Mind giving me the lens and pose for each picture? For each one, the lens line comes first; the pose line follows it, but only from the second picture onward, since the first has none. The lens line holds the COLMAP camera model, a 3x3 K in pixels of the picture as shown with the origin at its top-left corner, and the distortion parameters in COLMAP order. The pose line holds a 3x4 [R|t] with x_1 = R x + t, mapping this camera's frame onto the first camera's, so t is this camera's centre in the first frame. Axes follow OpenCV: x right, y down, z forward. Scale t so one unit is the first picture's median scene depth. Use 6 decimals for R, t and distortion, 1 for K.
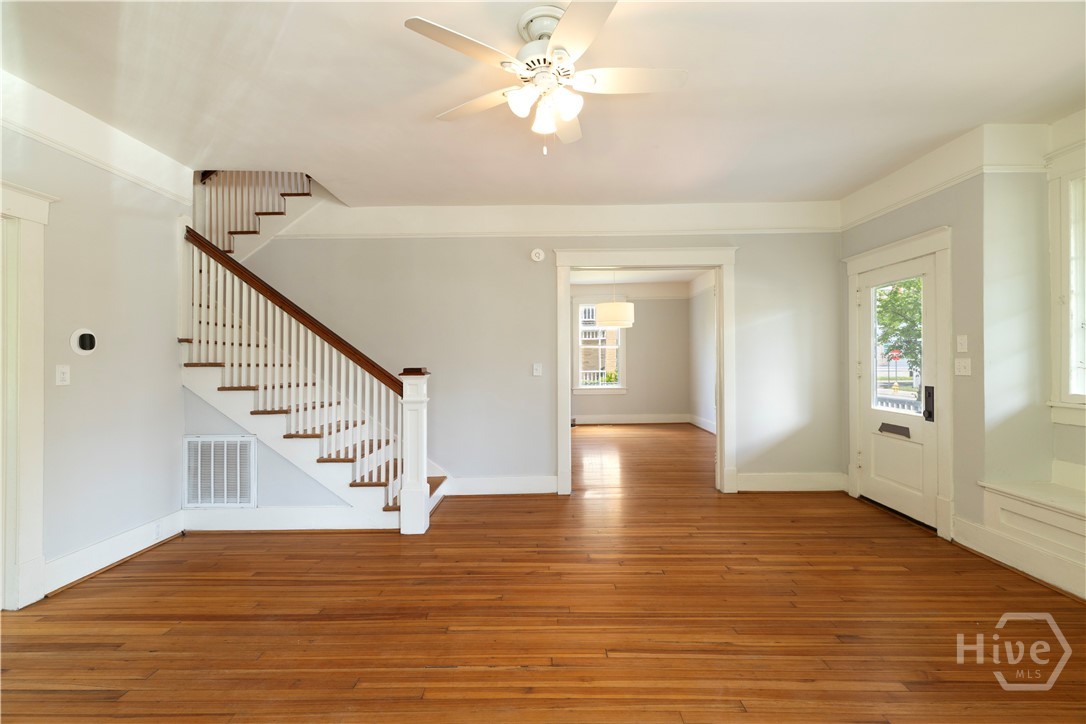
lens RADIAL K [[473.3, 0, 543.6], [0, 473.3, 357.6], [0, 0, 1]] dist [0.001223, -0.000228]
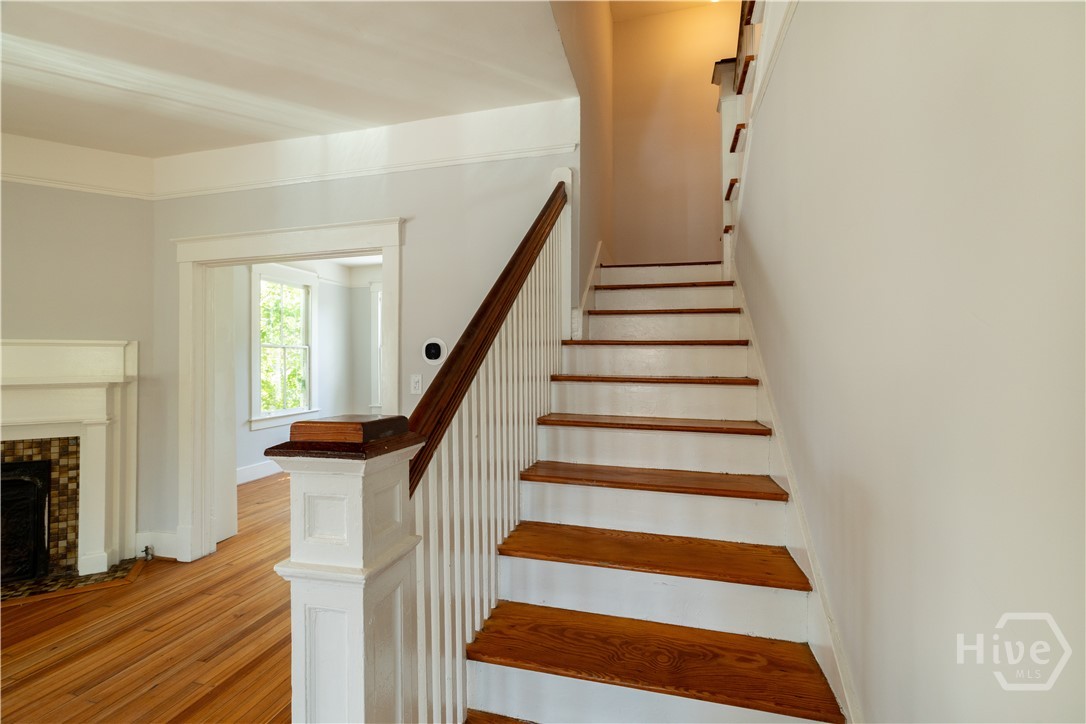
lens RADIAL K [[473.3, 0, 544.4], [0, 473.3, 360.0], [0, 0, 1]] dist [0.001223, -0.000228]
pose [[-0.257229, 0.001038, -0.966350, -0.070601], [0.011131, 0.999936, -0.001889, -0.010144], [0.966286, -0.011243, -0.257224, 1.425052]]
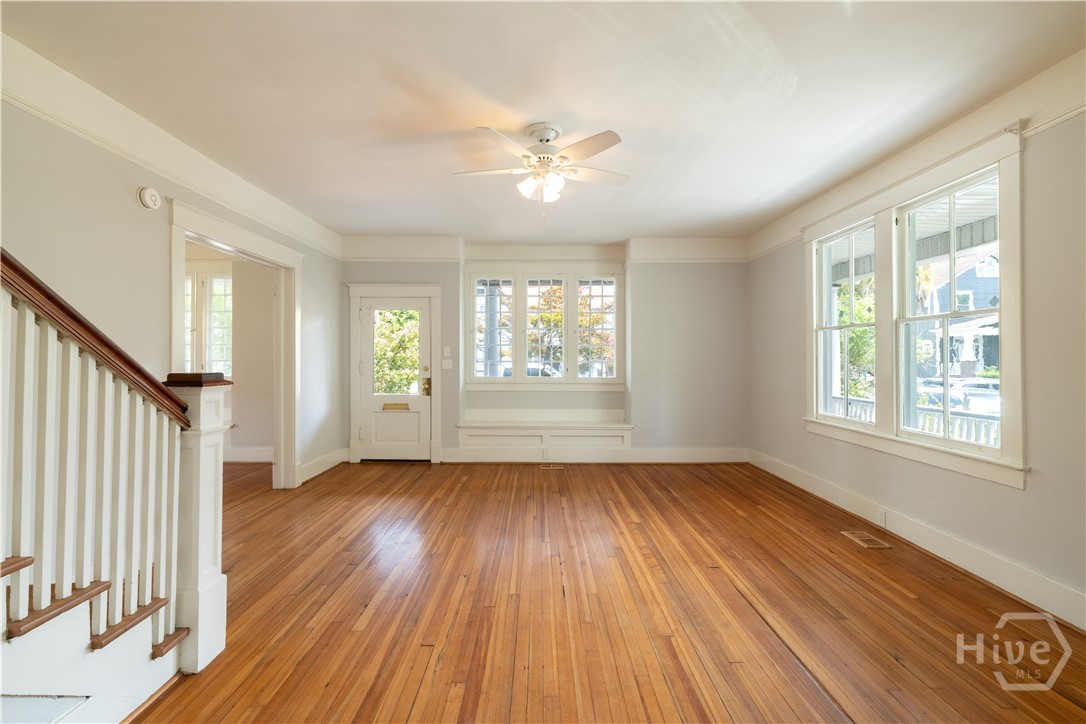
lens RADIAL K [[473.3, 0, 548.1], [0, 473.3, 357.2], [0, 0, 1]] dist [0.001223, -0.000228]
pose [[-0.021421, 0.008620, 0.999733, -1.044884], [-0.005668, 0.999946, -0.008743, 0.006059], [-0.999754, -0.005854, -0.021371, 0.726322]]
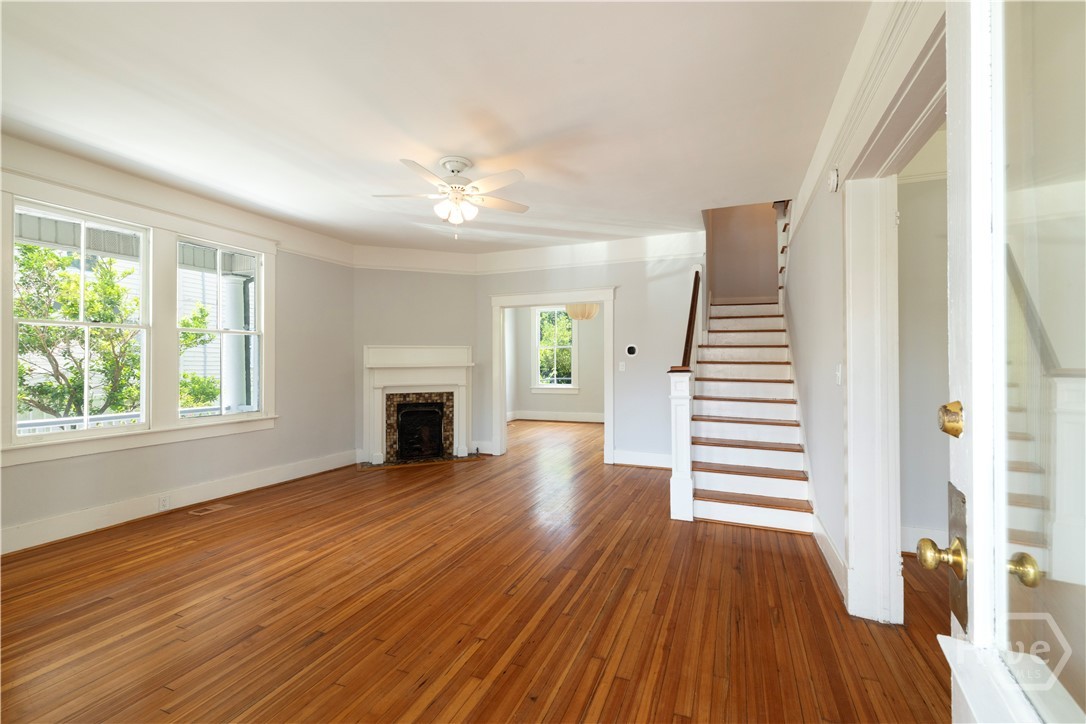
lens RADIAL K [[473.3, 0, 541.8], [0, 473.3, 360.9], [0, 0, 1]] dist [0.001223, -0.000228]
pose [[-0.381845, 0.003834, -0.924219, 1.037374], [0.011605, 0.999932, -0.000646, 0.008355], [0.924154, -0.010973, -0.381863, 1.376860]]
